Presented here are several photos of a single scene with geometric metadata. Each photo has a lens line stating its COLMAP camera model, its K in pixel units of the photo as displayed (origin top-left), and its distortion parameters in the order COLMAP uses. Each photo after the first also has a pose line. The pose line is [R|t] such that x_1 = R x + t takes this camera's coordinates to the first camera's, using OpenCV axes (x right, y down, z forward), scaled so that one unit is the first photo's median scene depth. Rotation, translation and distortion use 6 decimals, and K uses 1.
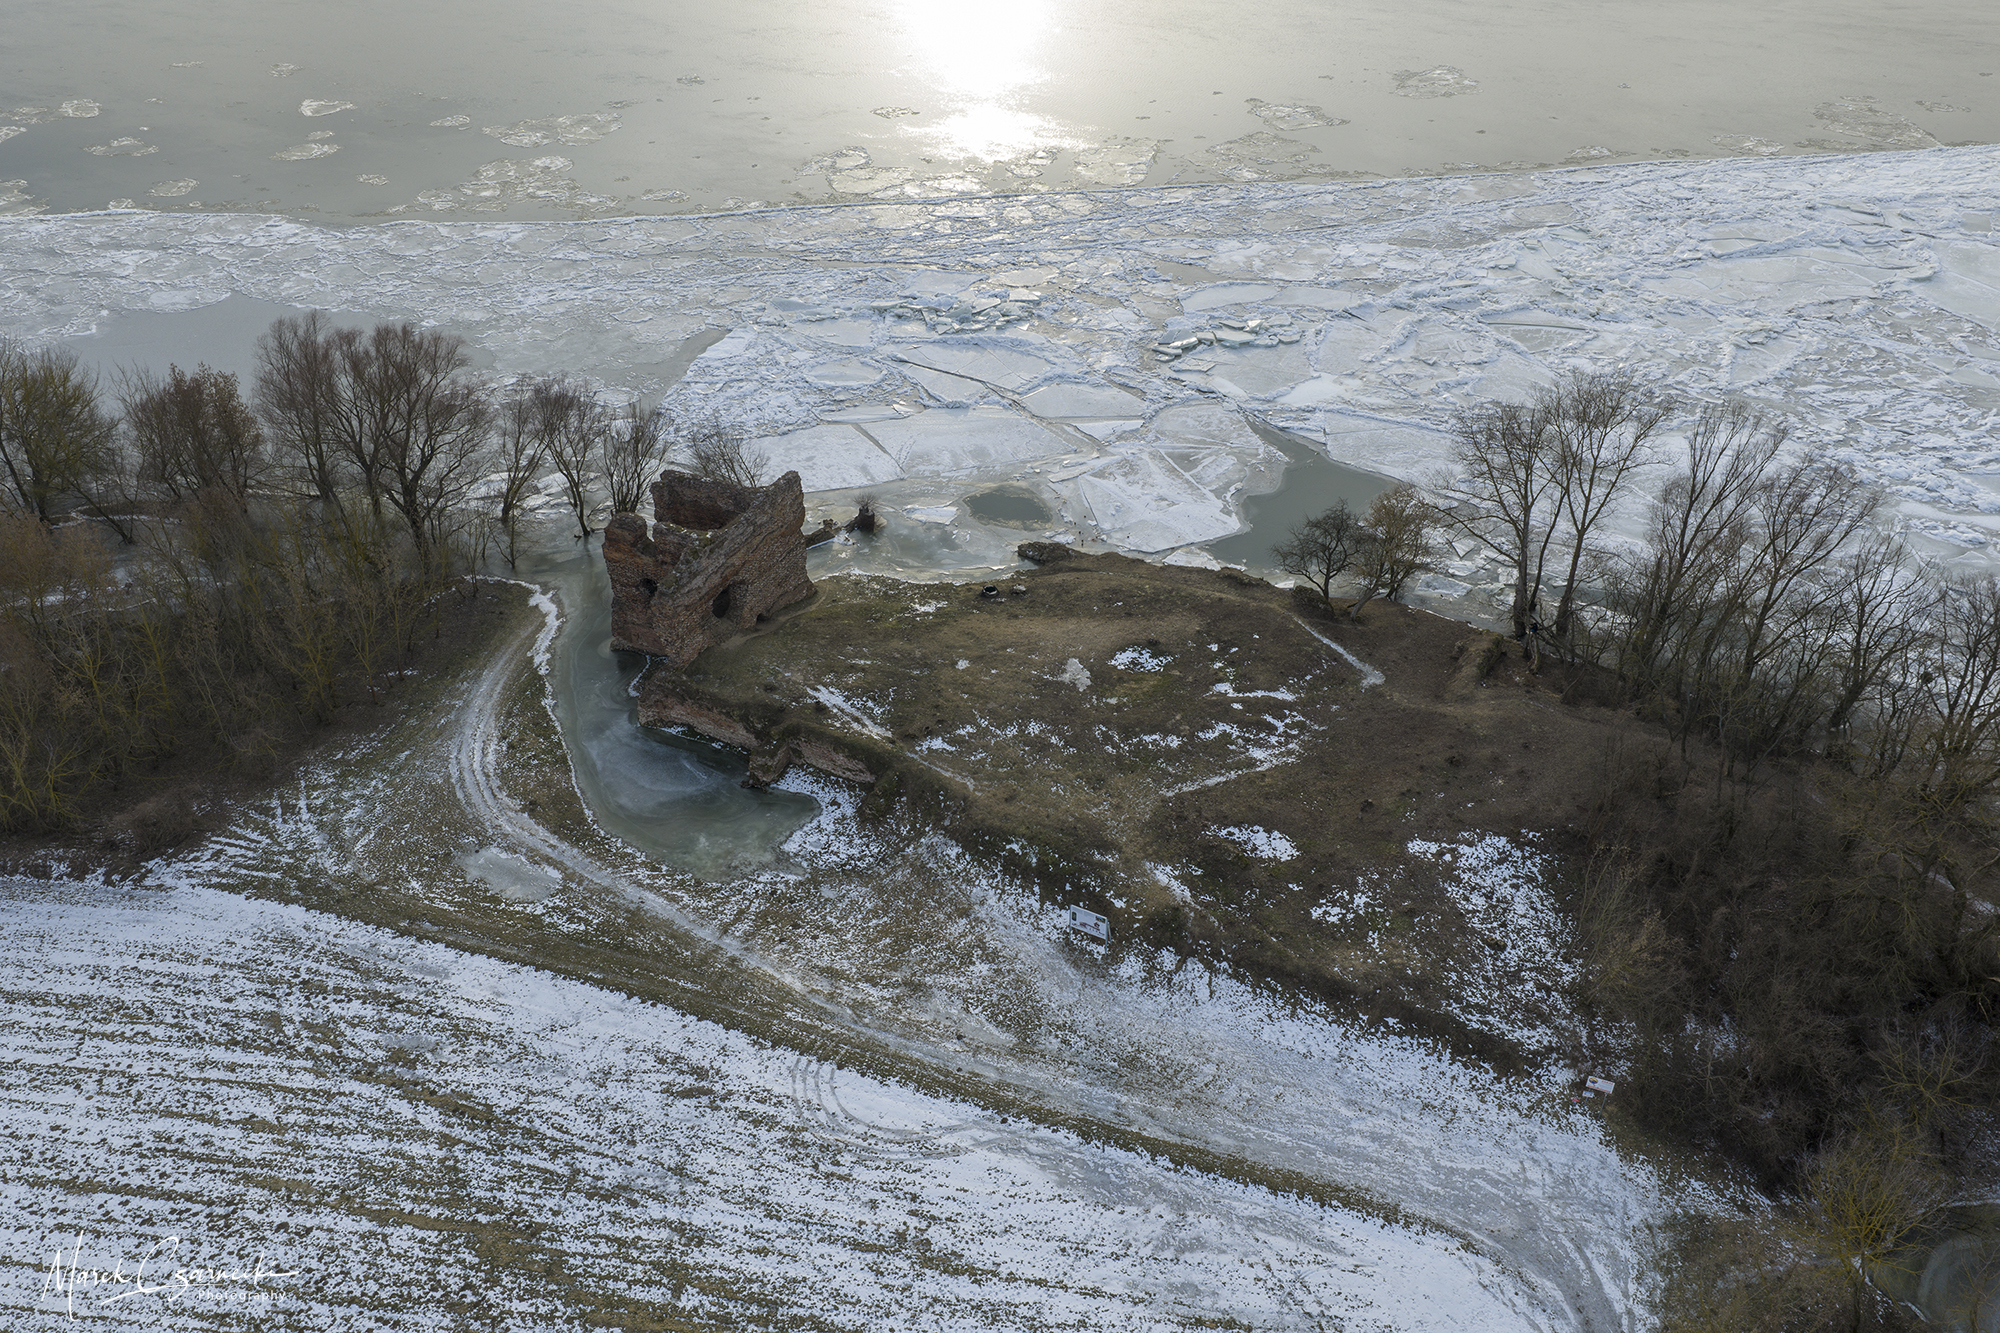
lens RADIAL K [[1676.1, 0, 1000.0], [0, 1676.1, 666.5], [0, 0, 1]] dist [-0.002575, -0.005421]
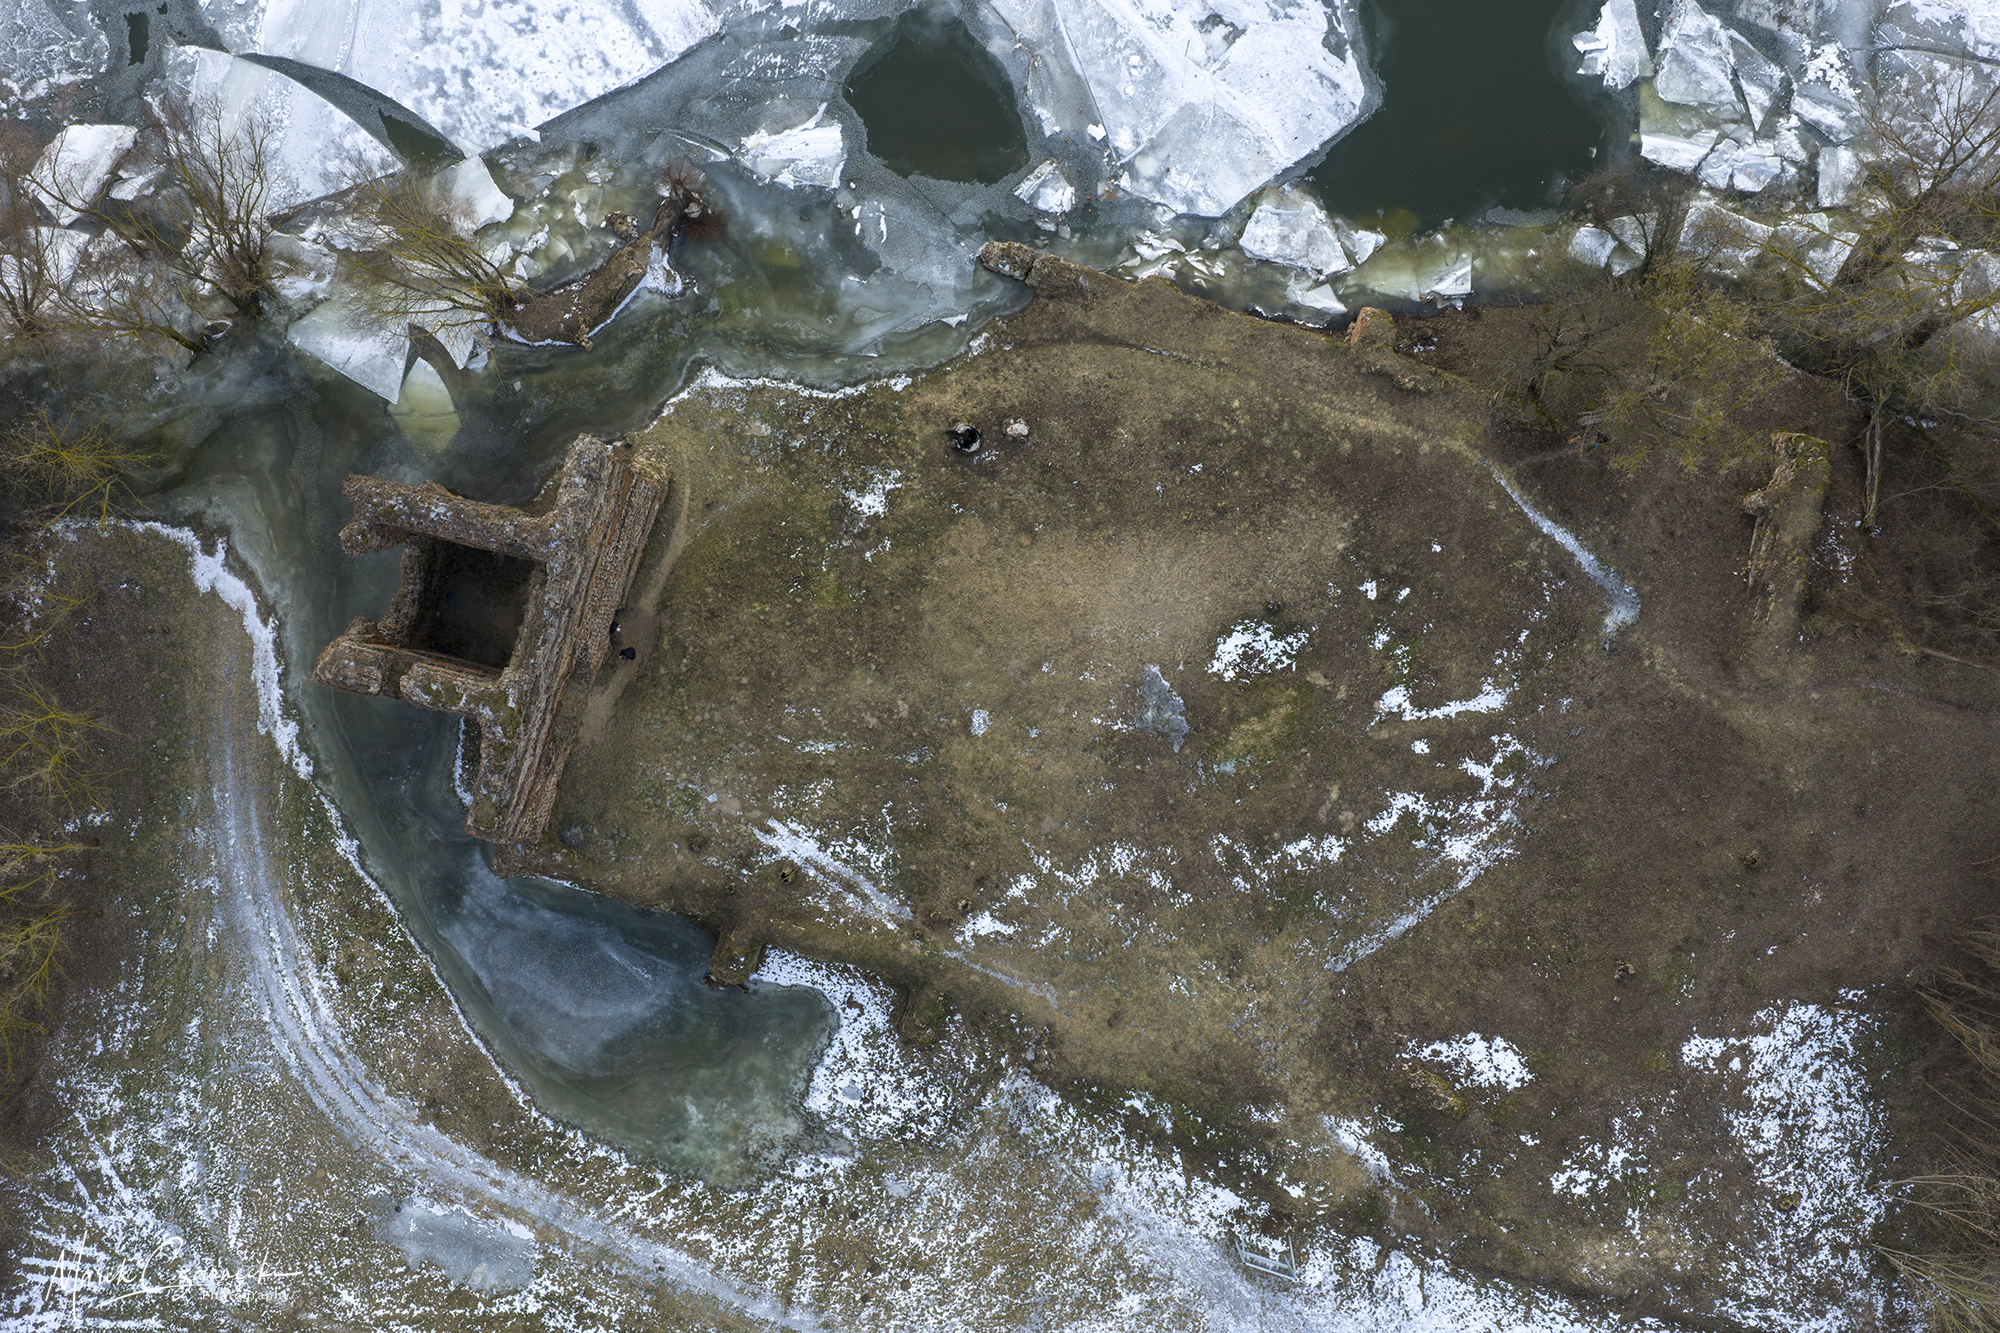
lens RADIAL K [[1676.1, 0, 1000.0], [0, 1676.1, 666.5], [0, 0, 1]] dist [-0.002575, -0.005421]
pose [[0.980997, -0.194014, 0.001680, -0.013839], [0.109394, 0.560242, 0.821074, -0.595351], [-0.160241, -0.805287, 0.570820, 0.749719]]
